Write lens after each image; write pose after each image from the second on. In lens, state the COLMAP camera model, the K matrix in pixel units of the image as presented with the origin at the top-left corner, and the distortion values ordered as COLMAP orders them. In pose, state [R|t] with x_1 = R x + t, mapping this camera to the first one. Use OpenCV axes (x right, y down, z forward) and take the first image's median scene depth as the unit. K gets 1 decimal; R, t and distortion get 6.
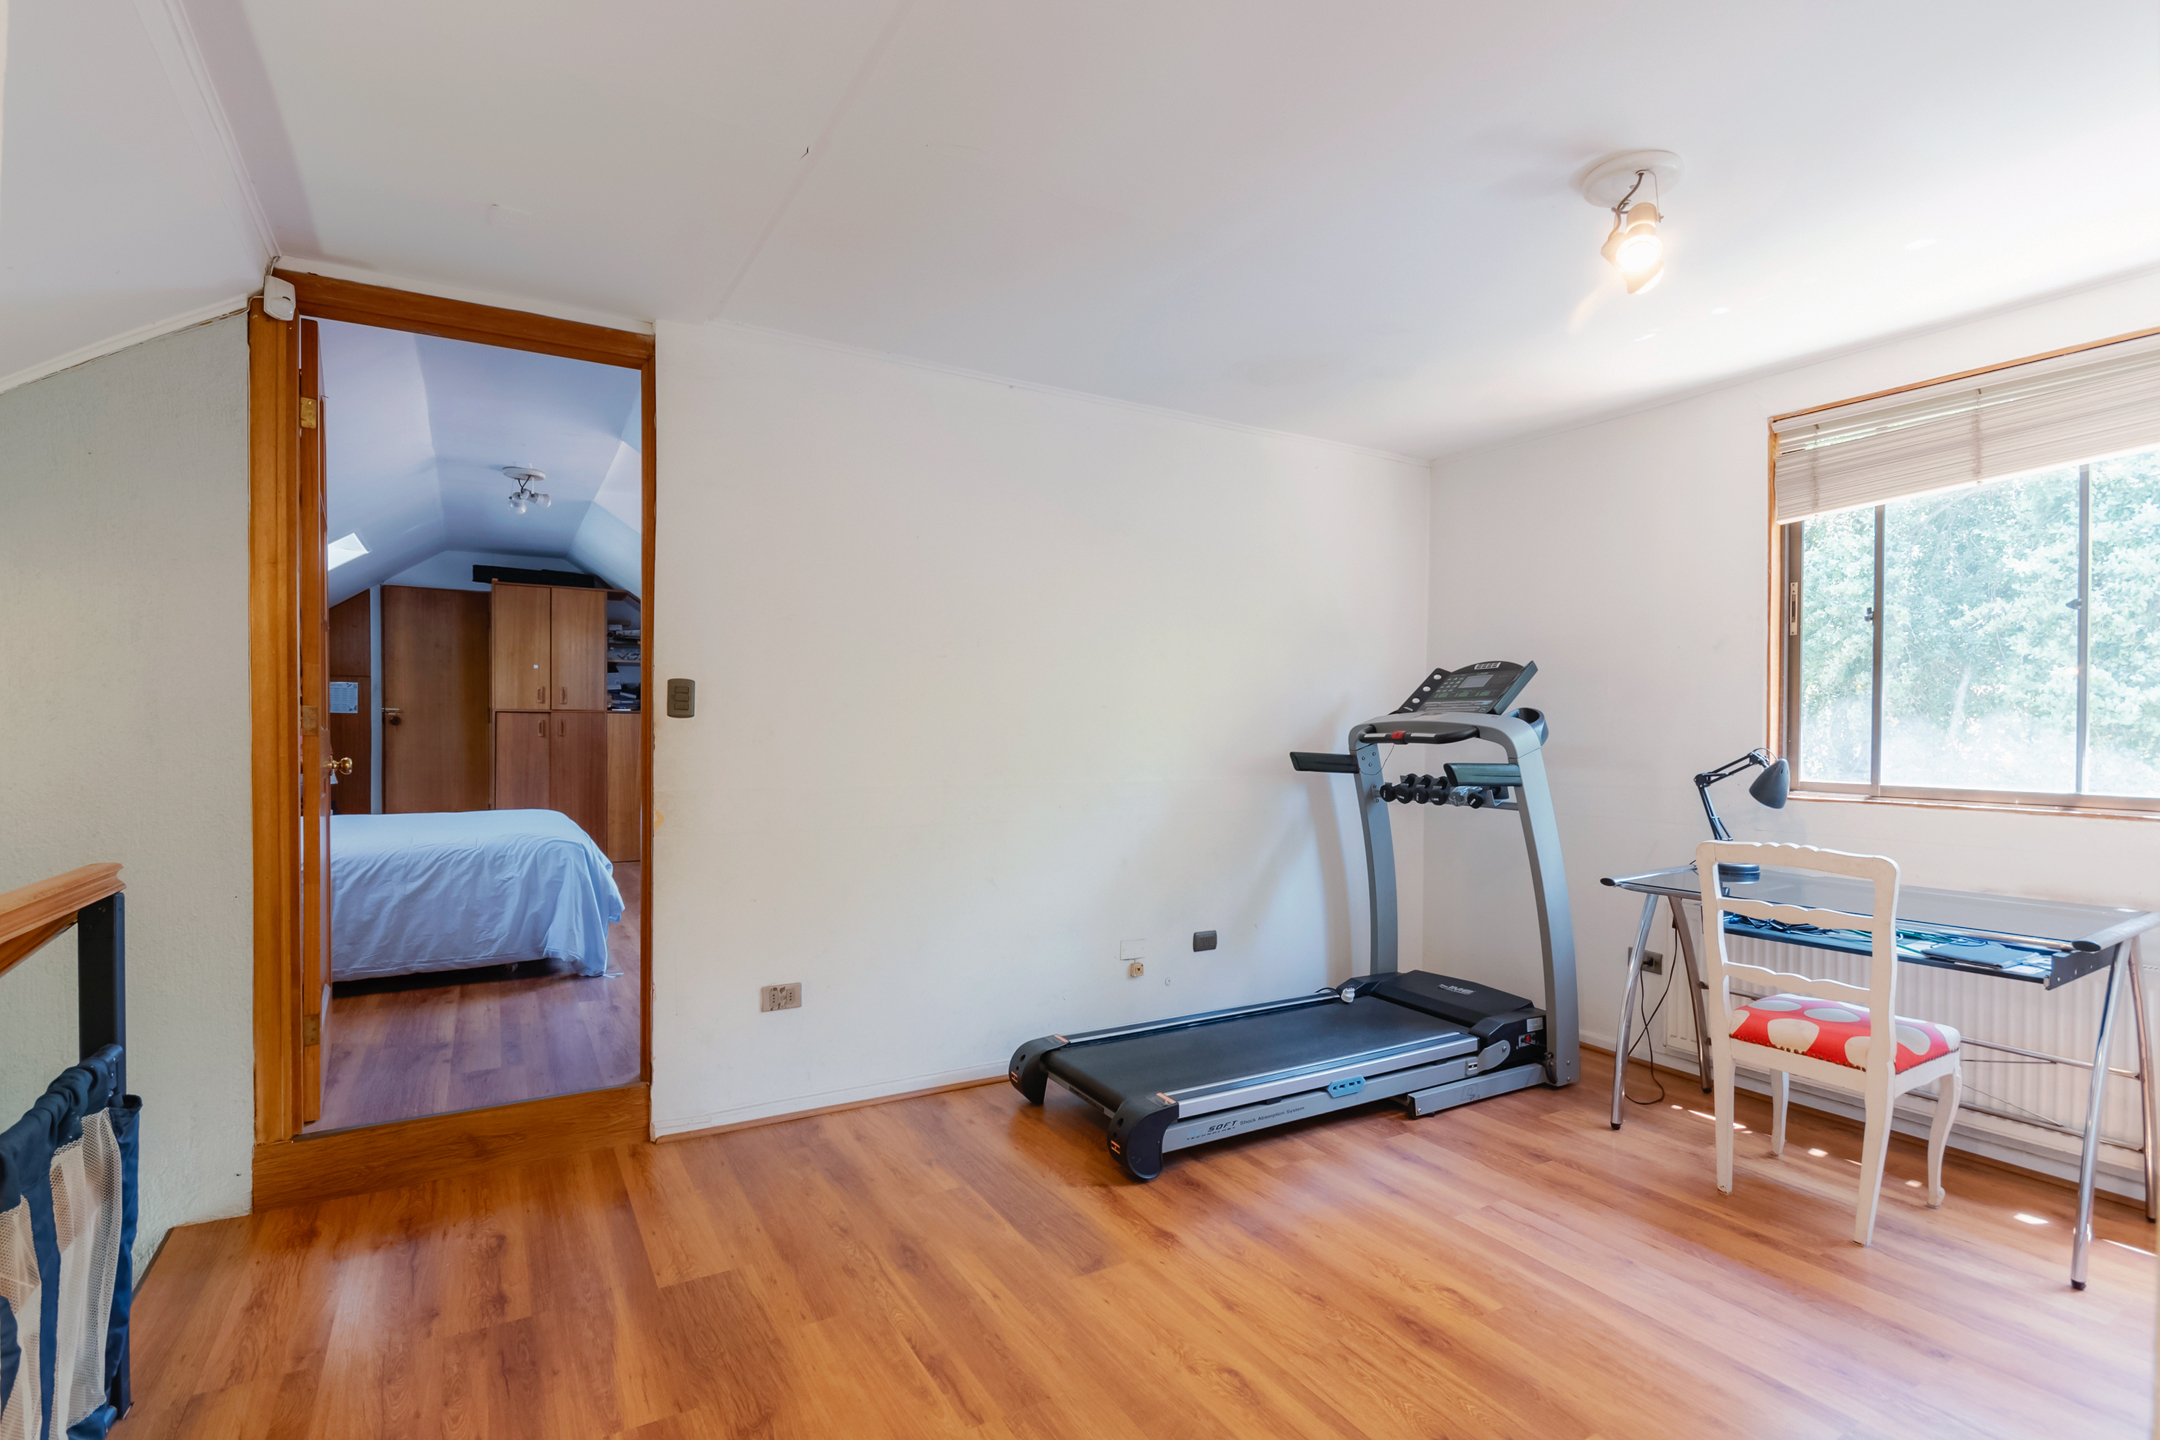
lens RADIAL K [[1020.4, 0, 1090.5], [0, 1020.4, 736.7], [0, 0, 1]] dist [0.005246, 0.000286]
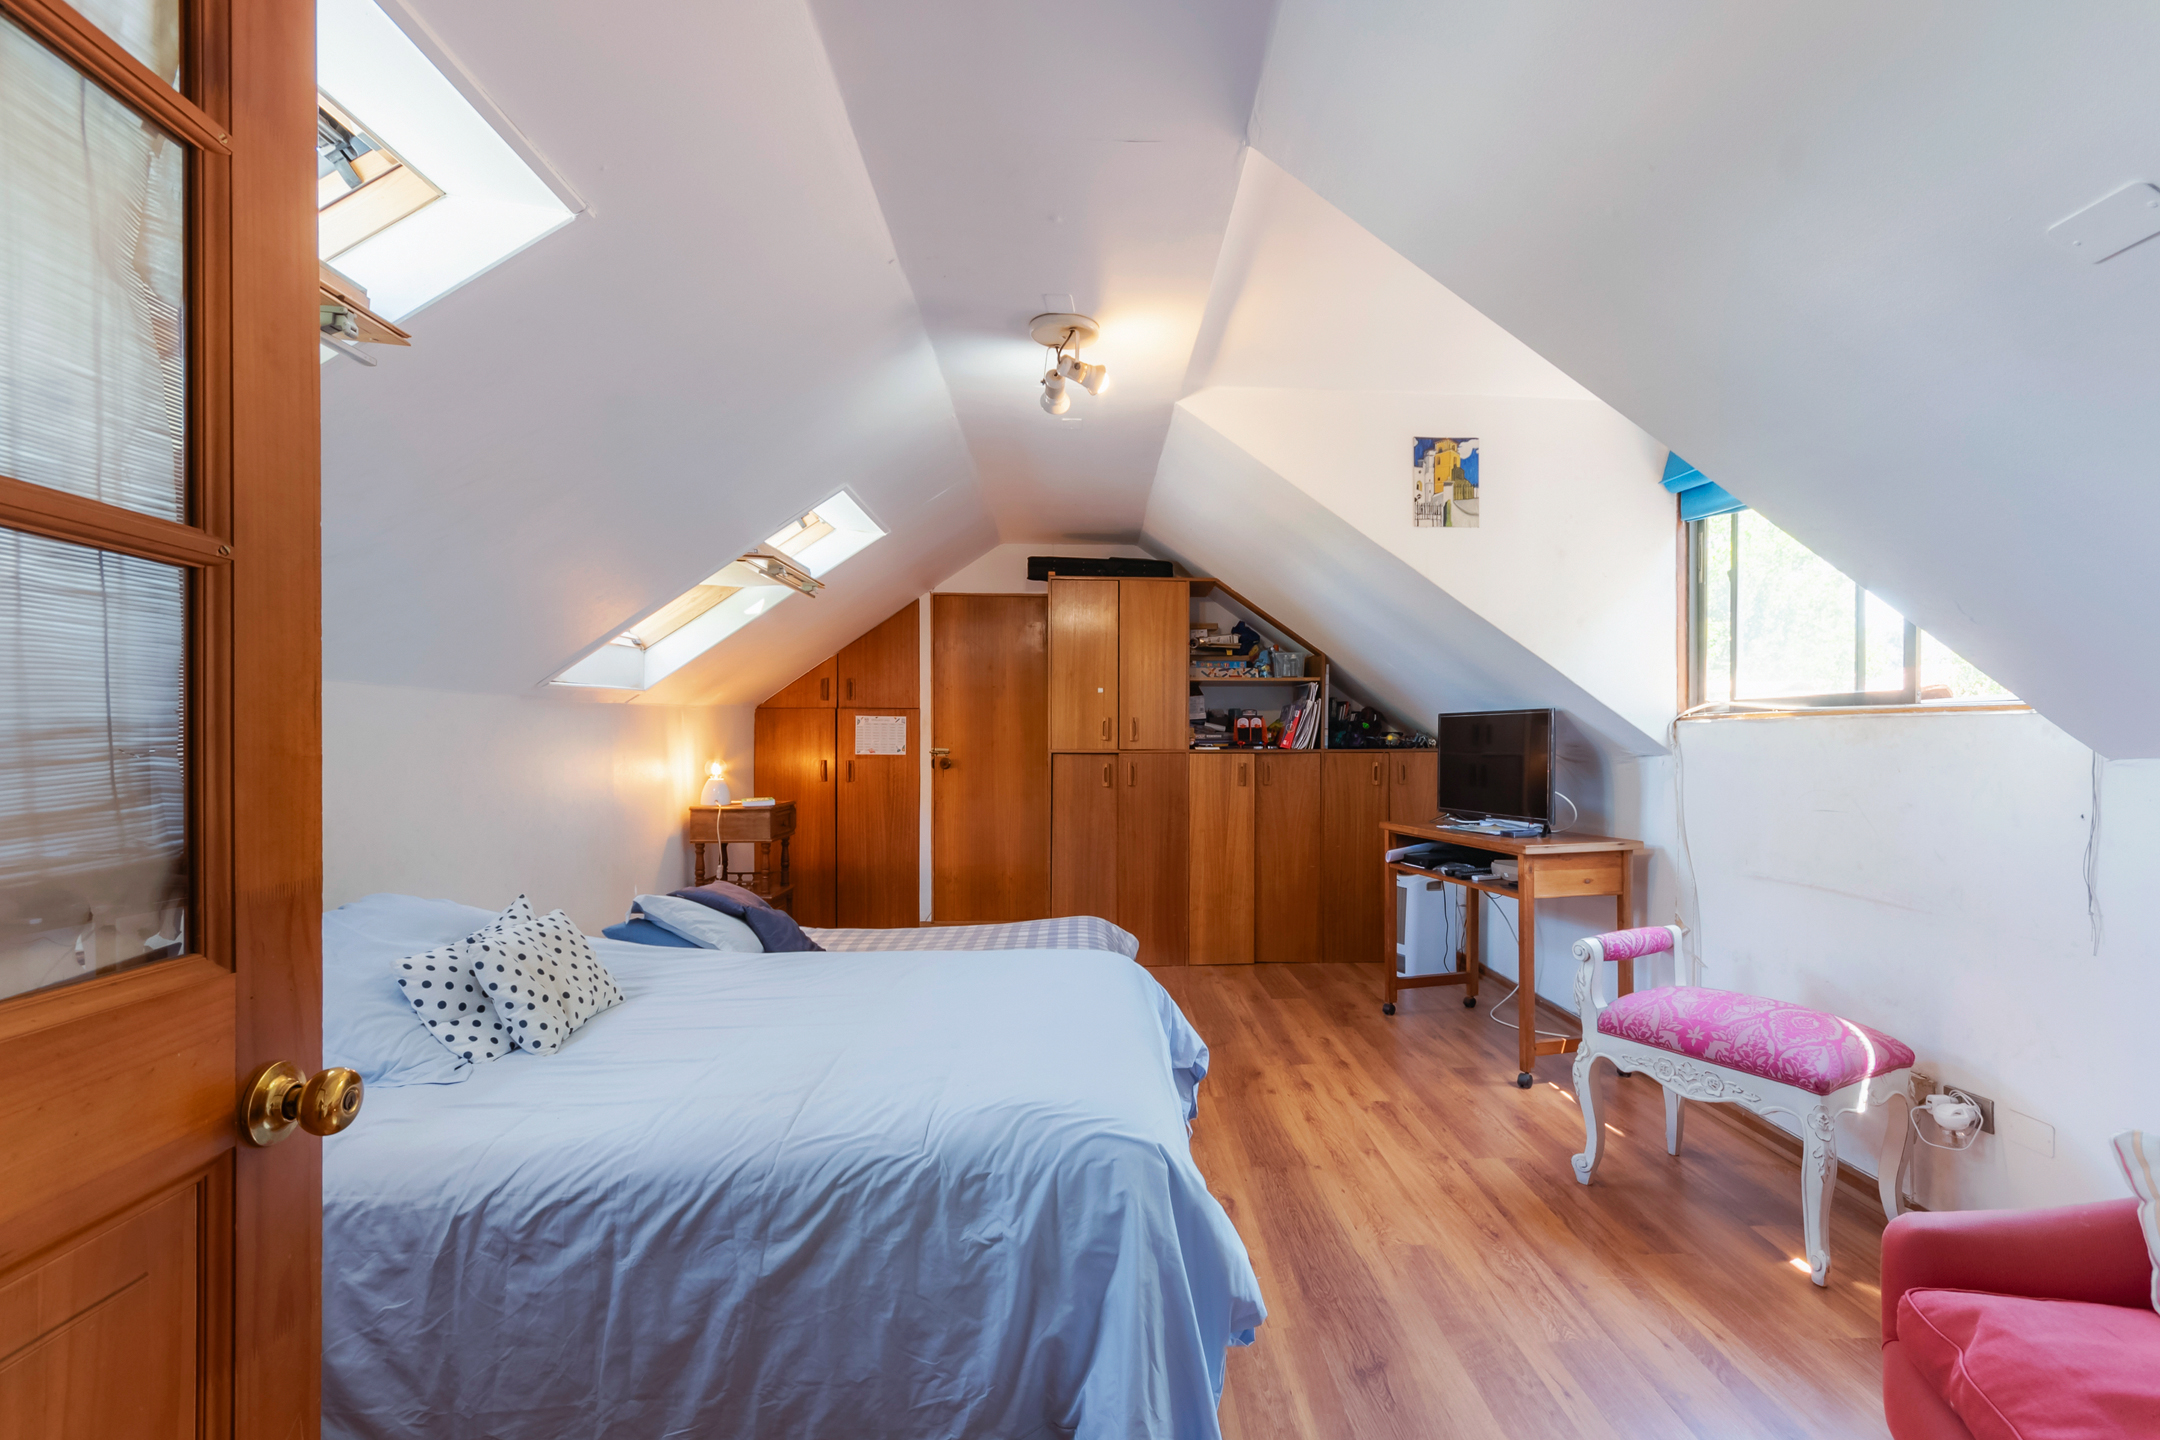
lens RADIAL K [[947.0, 0, 1082.4], [0, 947.0, 737.3], [0, 0, 1]] dist [-0.000197, -0.000059]
pose [[0.858779, -0.002985, -0.512337, -0.217070], [-0.003312, 0.999930, -0.011377, -0.028526], [0.512335, 0.011467, 0.858709, 0.431511]]
